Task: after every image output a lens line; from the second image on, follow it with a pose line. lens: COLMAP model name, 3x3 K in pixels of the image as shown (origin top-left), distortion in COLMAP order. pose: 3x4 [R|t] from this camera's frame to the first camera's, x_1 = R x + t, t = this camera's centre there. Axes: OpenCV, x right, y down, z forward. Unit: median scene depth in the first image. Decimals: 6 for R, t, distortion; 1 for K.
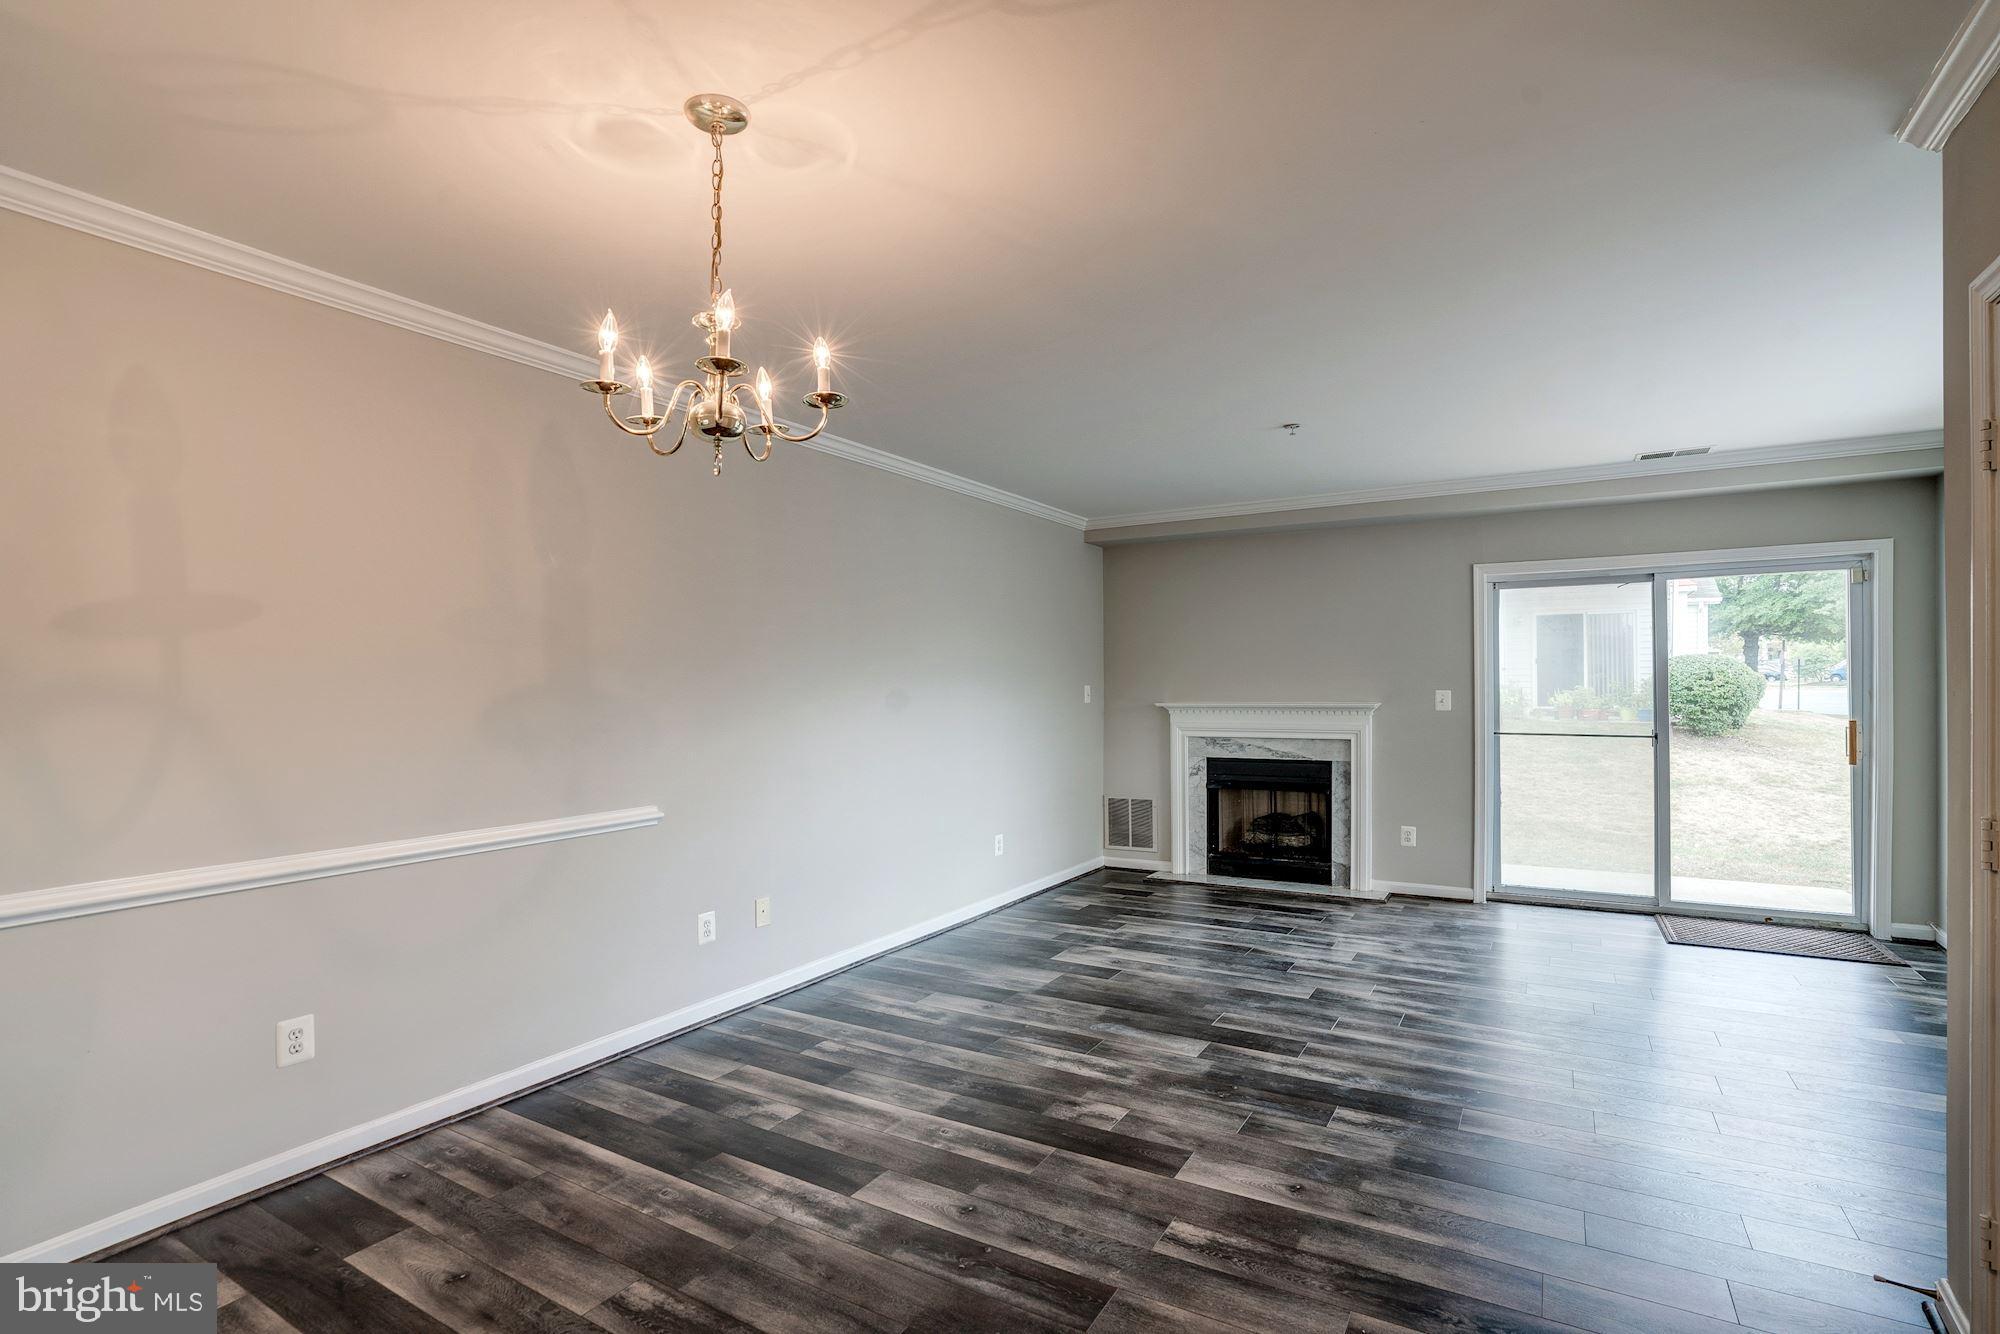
lens RADIAL K [[947.5, 0, 973.8], [0, 947.5, 683.7], [0, 0, 1]] dist [-0.048429, 0.019666]
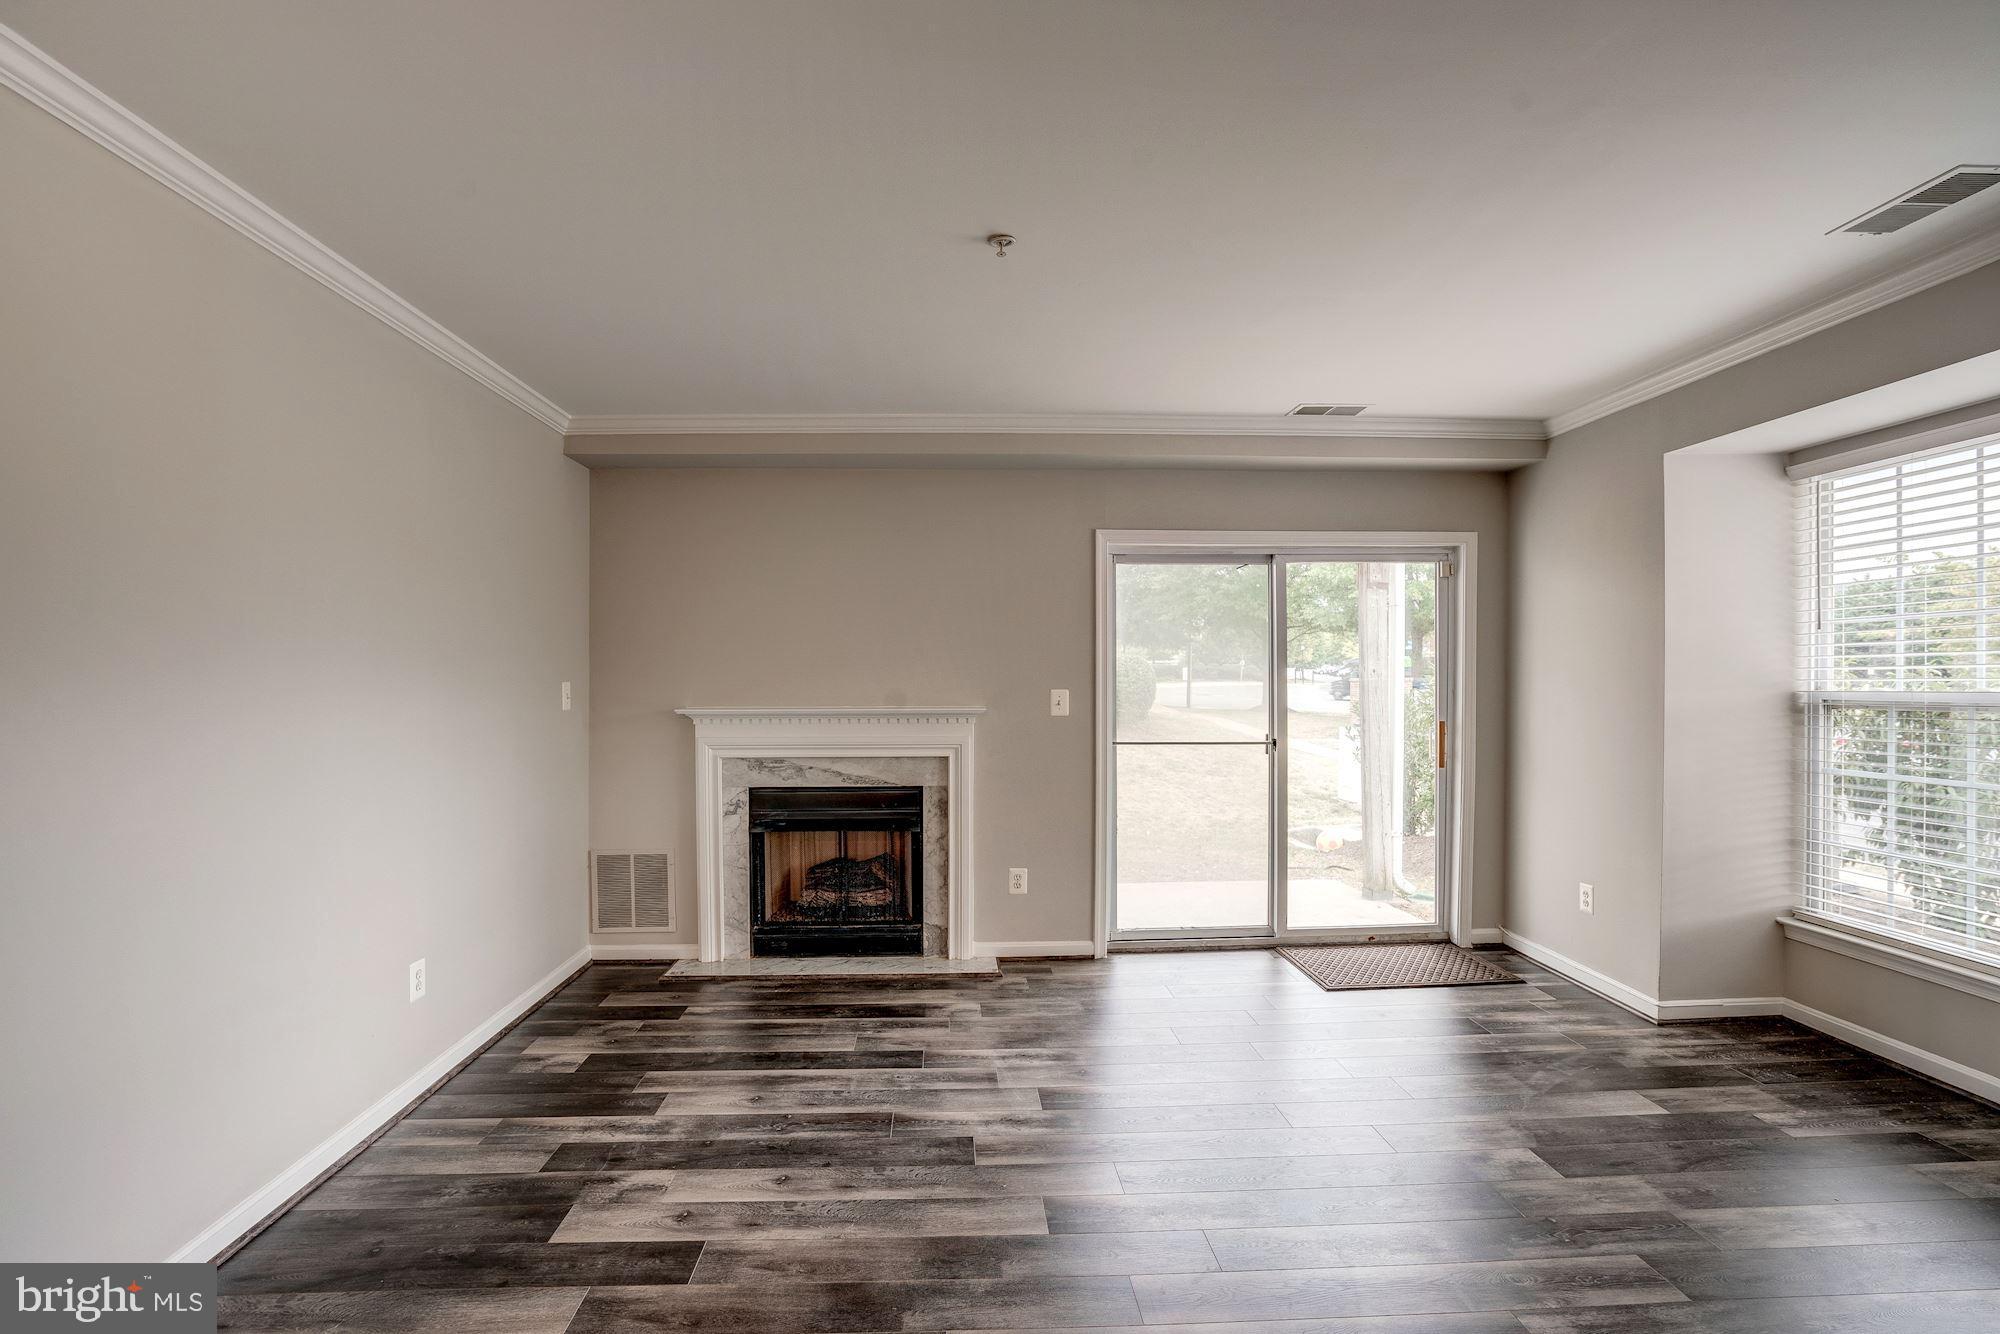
lens RADIAL K [[947.5, 0, 960.7], [0, 947.5, 686.3], [0, 0, 1]] dist [-0.048429, 0.019666]
pose [[0.837311, -0.000675, 0.546726, -0.001063], [-0.000414, 0.999998, 0.001868, 0.002453], [-0.546726, -0.001791, 0.837310, 0.388377]]
